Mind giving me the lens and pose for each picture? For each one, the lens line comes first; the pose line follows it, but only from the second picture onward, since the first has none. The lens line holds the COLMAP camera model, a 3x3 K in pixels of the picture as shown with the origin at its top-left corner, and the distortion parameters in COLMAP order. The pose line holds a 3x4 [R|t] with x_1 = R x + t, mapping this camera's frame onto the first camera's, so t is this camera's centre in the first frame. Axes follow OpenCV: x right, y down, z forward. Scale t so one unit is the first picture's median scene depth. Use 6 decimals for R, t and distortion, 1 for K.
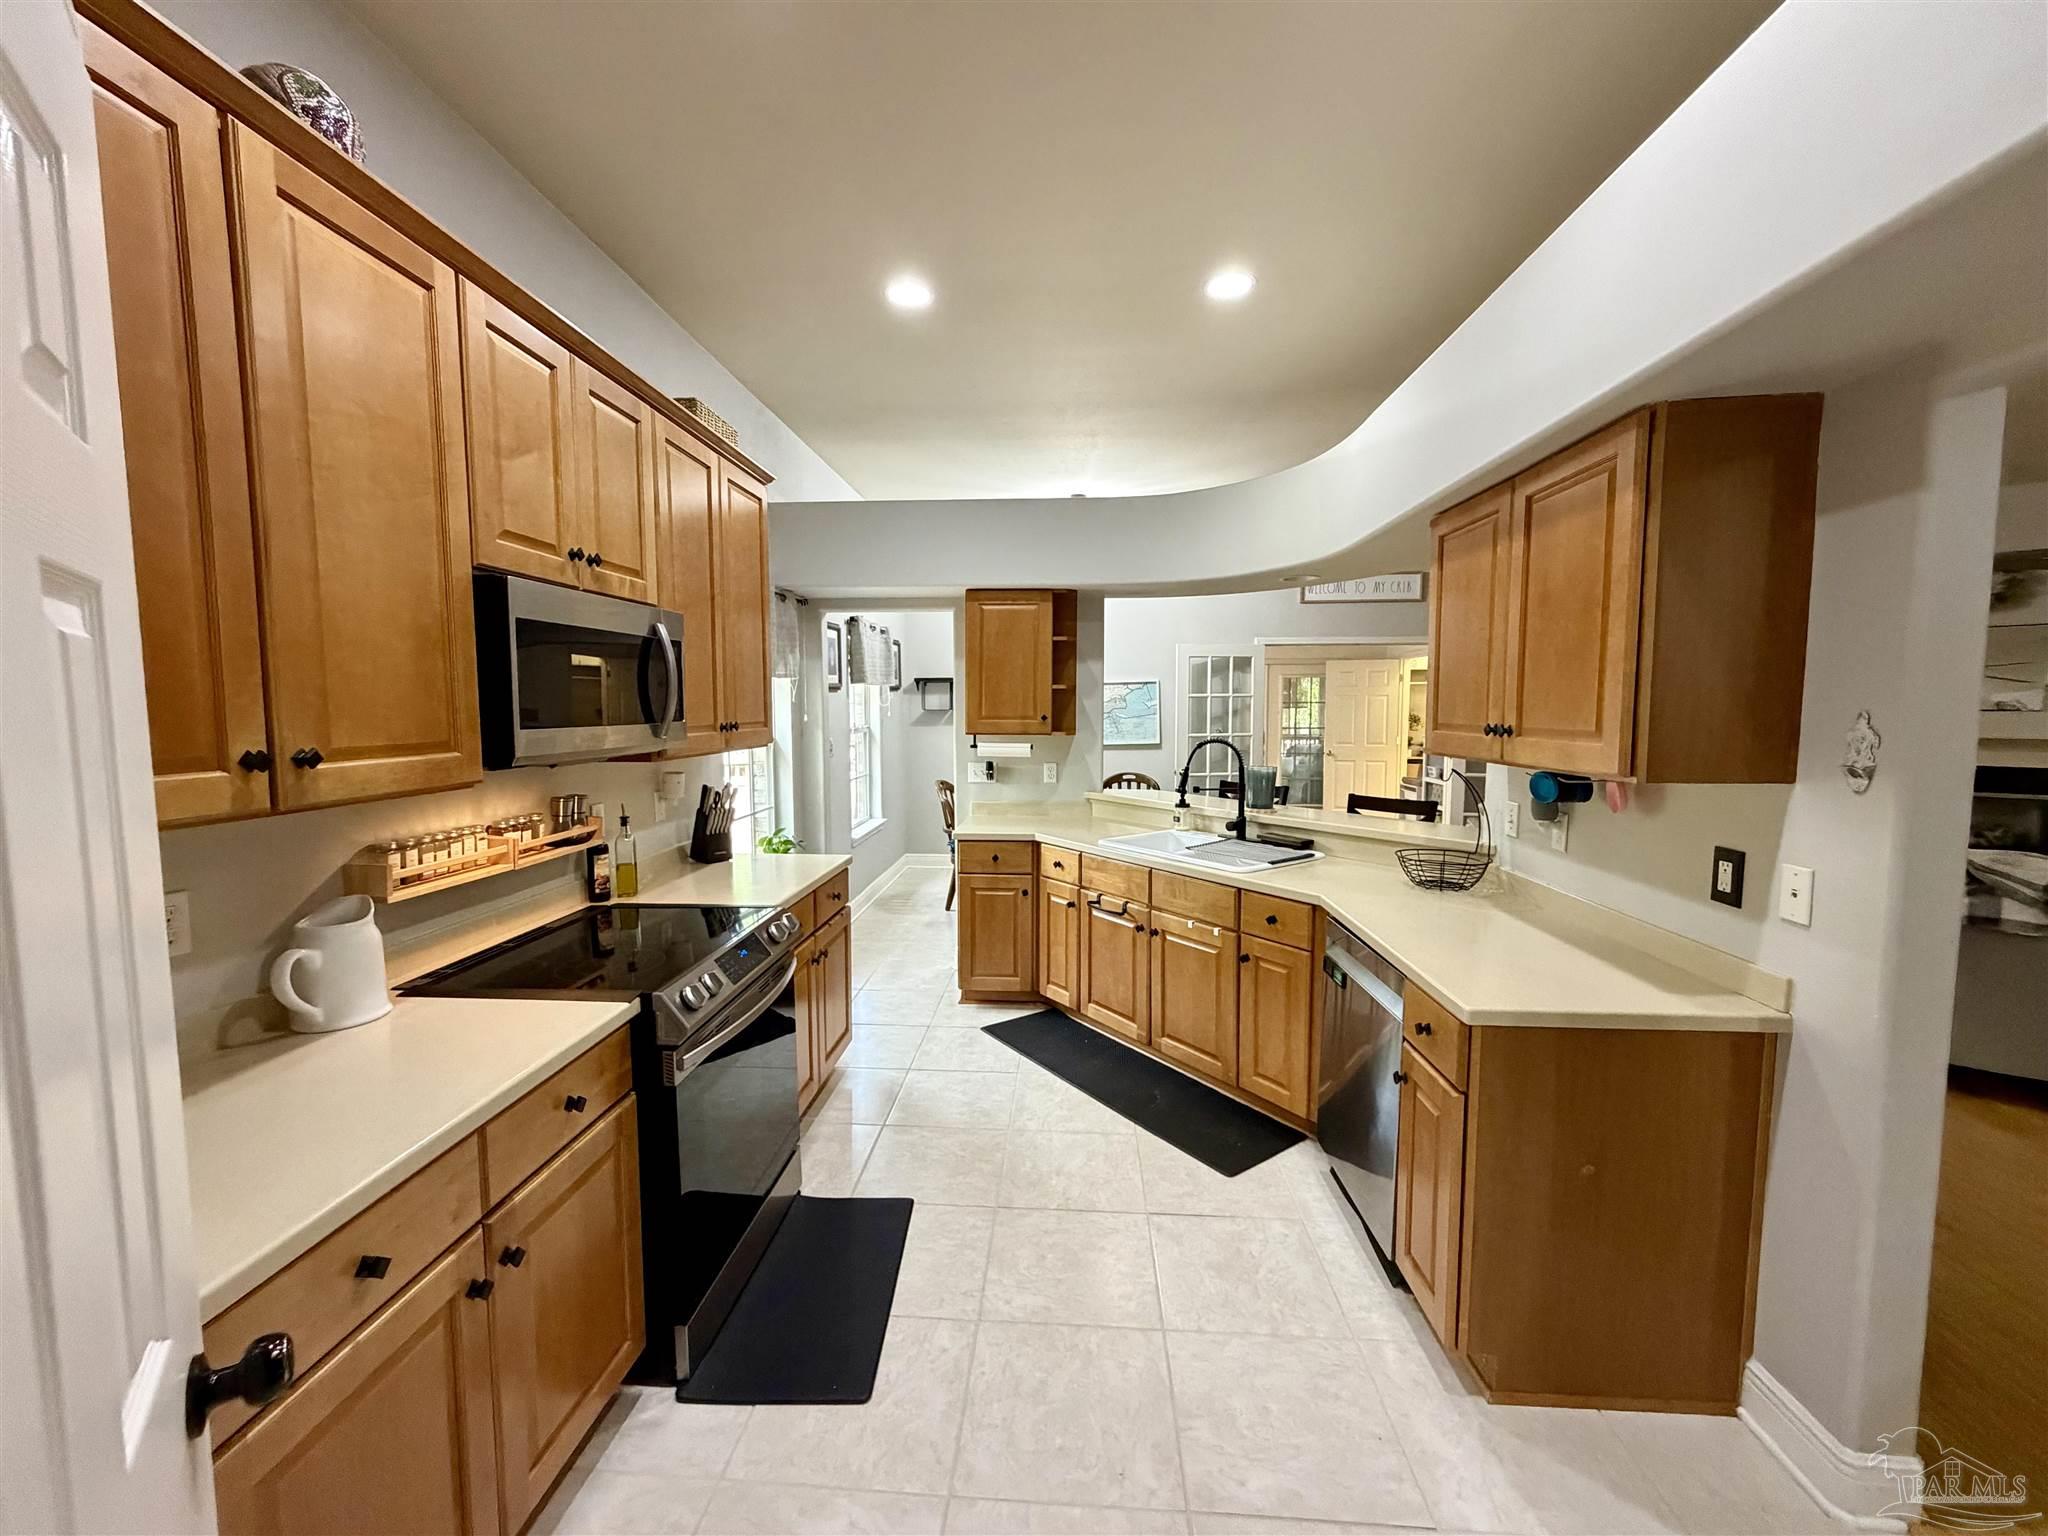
lens RADIAL K [[823.4, 0, 1029.9], [0, 823.4, 770.9], [0, 0, 1]] dist [0.000147, 0.000091]
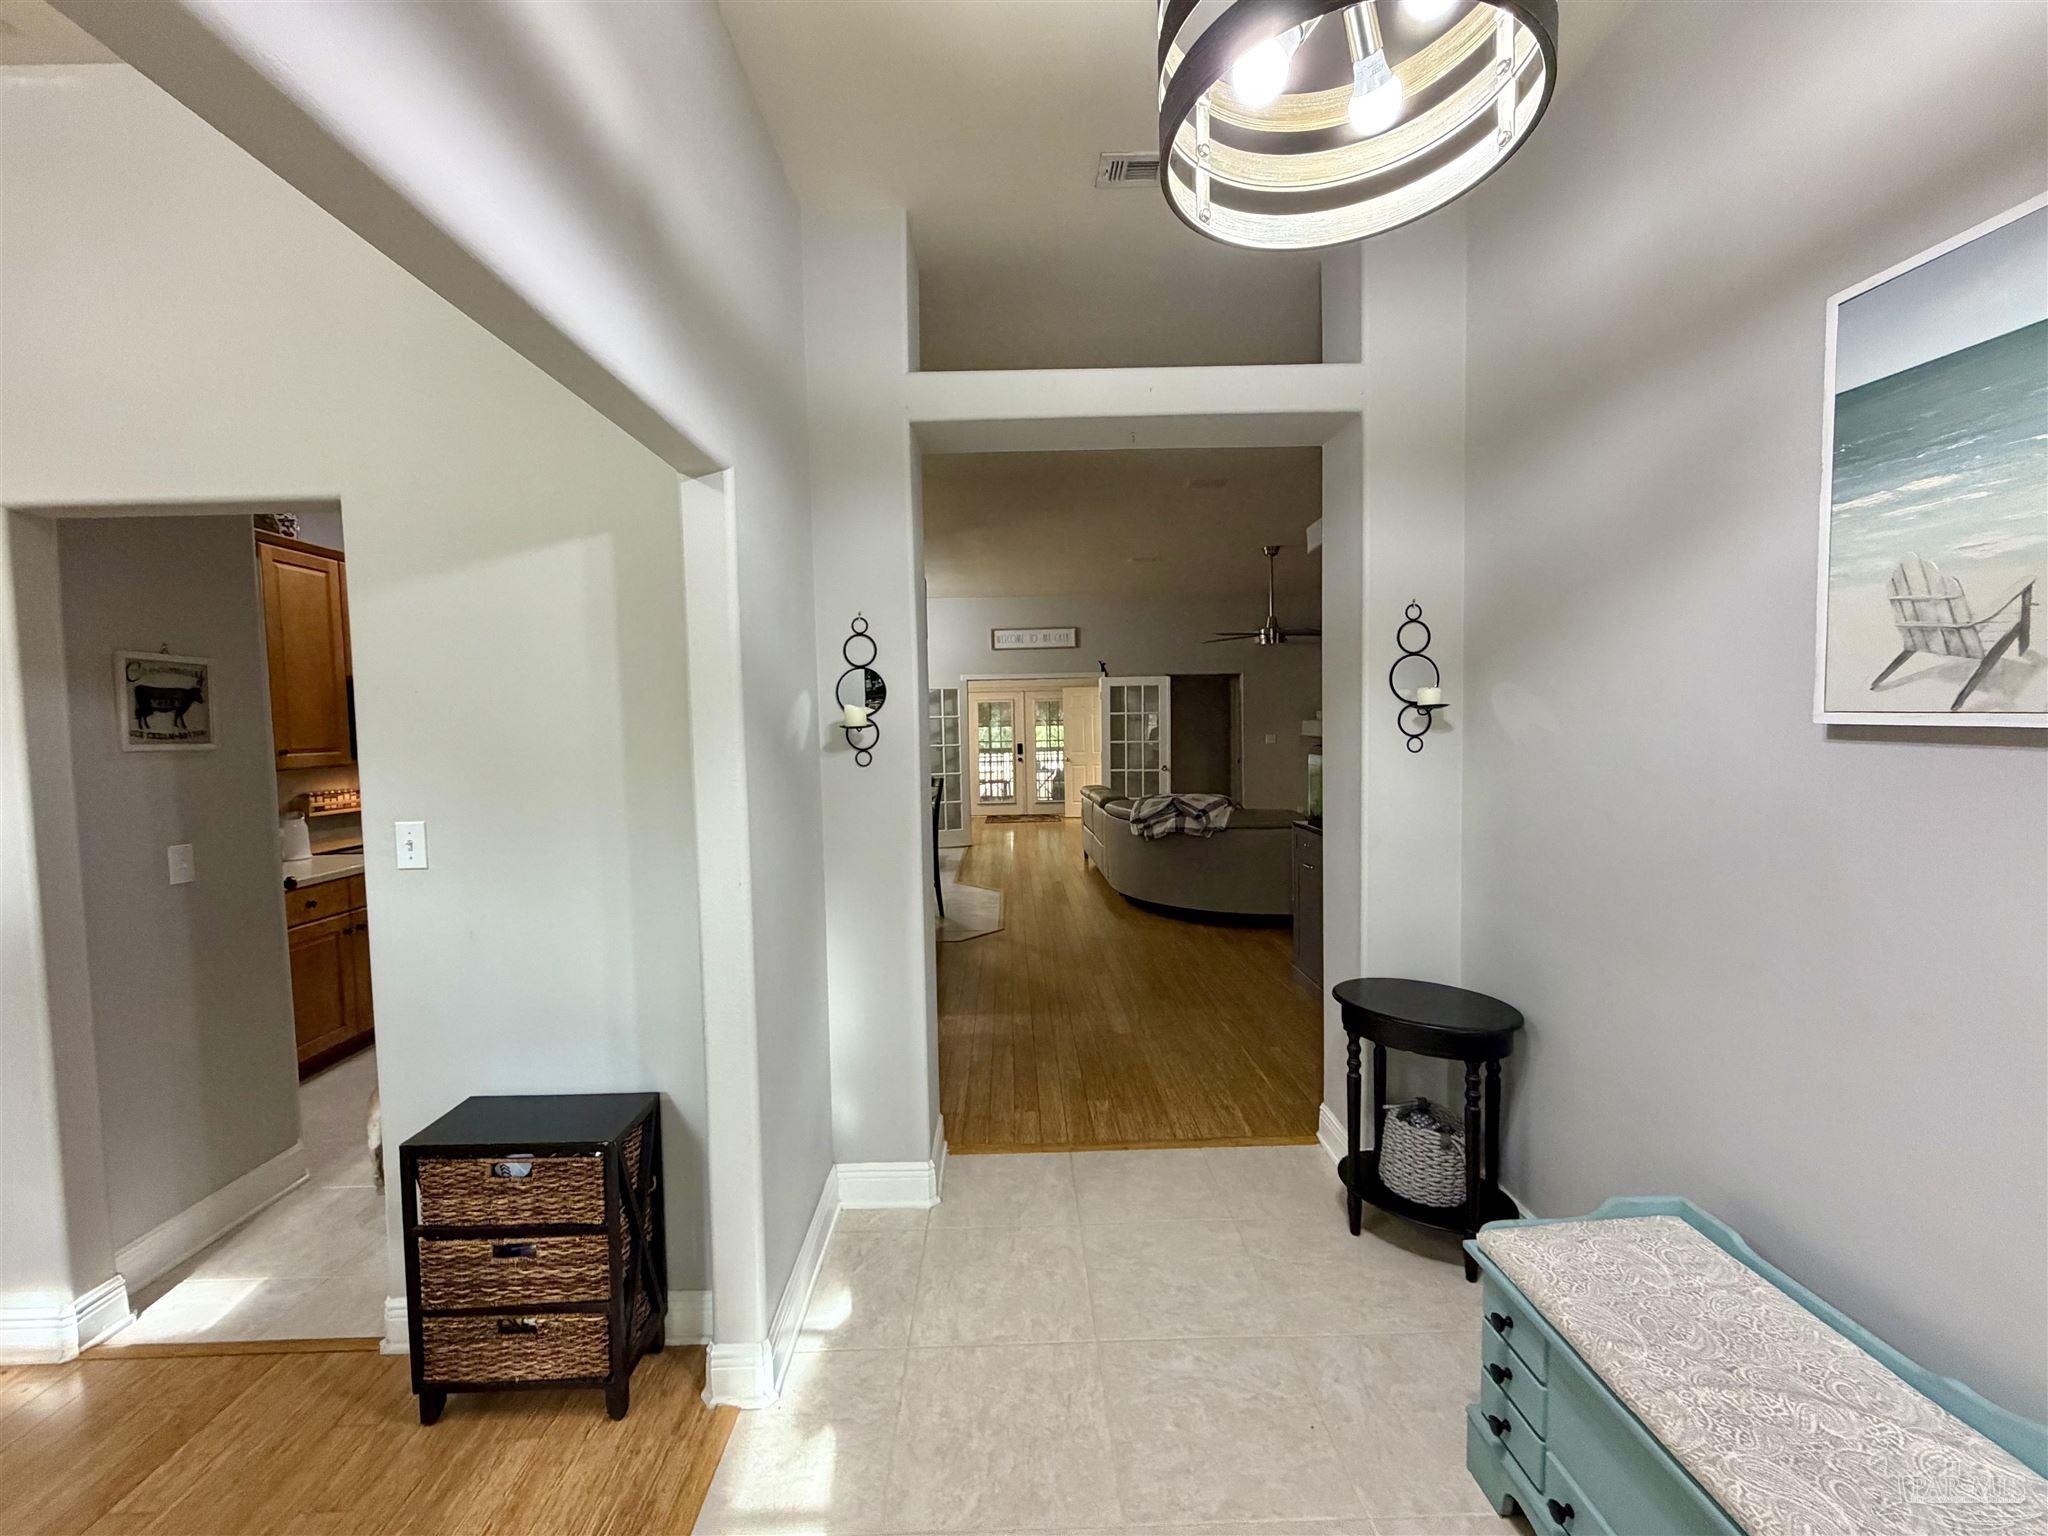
lens RADIAL K [[828.2, 0, 1022.5], [0, 828.2, 770.6], [0, 0, 1]] dist [-0.001865, -0.000173]
pose [[0.996858, -0.025058, 0.075141, 1.028314], [0.027118, 0.999280, -0.026522, 0.137153], [-0.074423, 0.028477, 0.996820, -1.441927]]
